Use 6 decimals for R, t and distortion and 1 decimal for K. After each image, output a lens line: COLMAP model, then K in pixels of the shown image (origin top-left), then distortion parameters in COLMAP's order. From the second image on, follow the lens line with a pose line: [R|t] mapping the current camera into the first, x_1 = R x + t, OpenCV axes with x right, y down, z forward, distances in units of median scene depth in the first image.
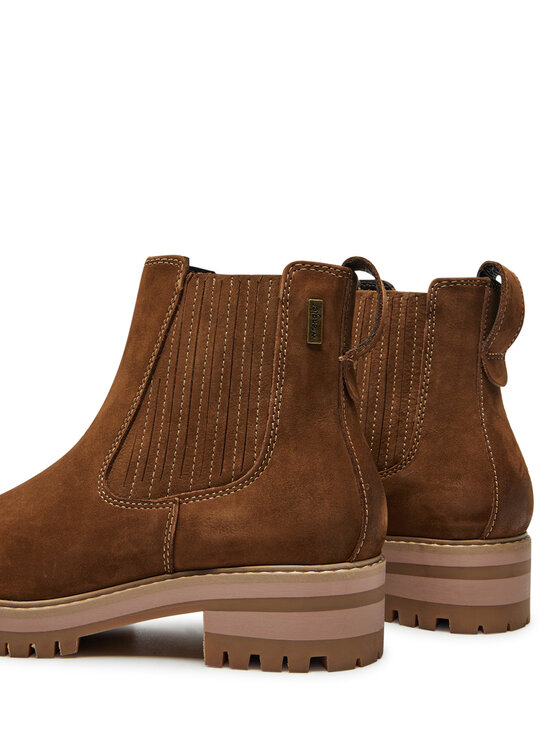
lens RADIAL K [[957.7, 0, 280.0], [0, 957.7, 373.0], [0, 0, 1]] dist [-0.054662, -0.066885]
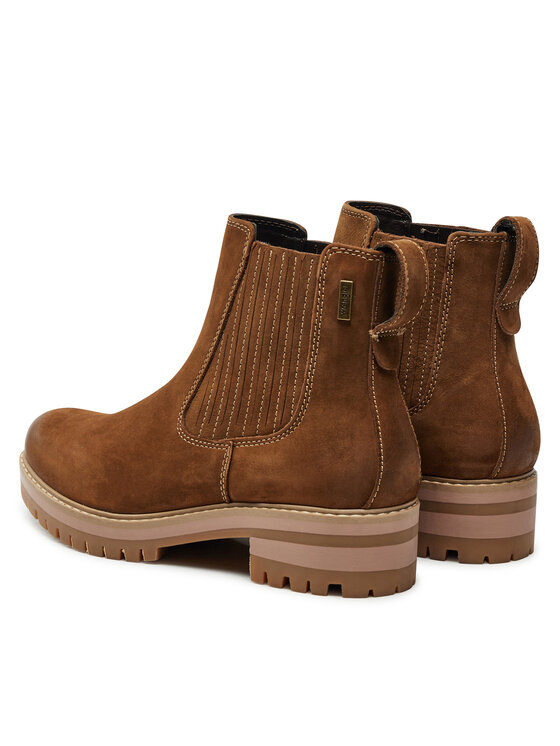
lens RADIAL K [[2553.2, 0, 280.0], [0, 2553.2, 373.0], [0, 0, 1]] dist [-0.146858, 0.018092]
pose [[0.927957, 0.078232, -0.364383, 1.077223], [-0.000158, 0.977802, 0.209530, -0.605271], [0.372686, -0.194377, 0.907371, -1.798023]]
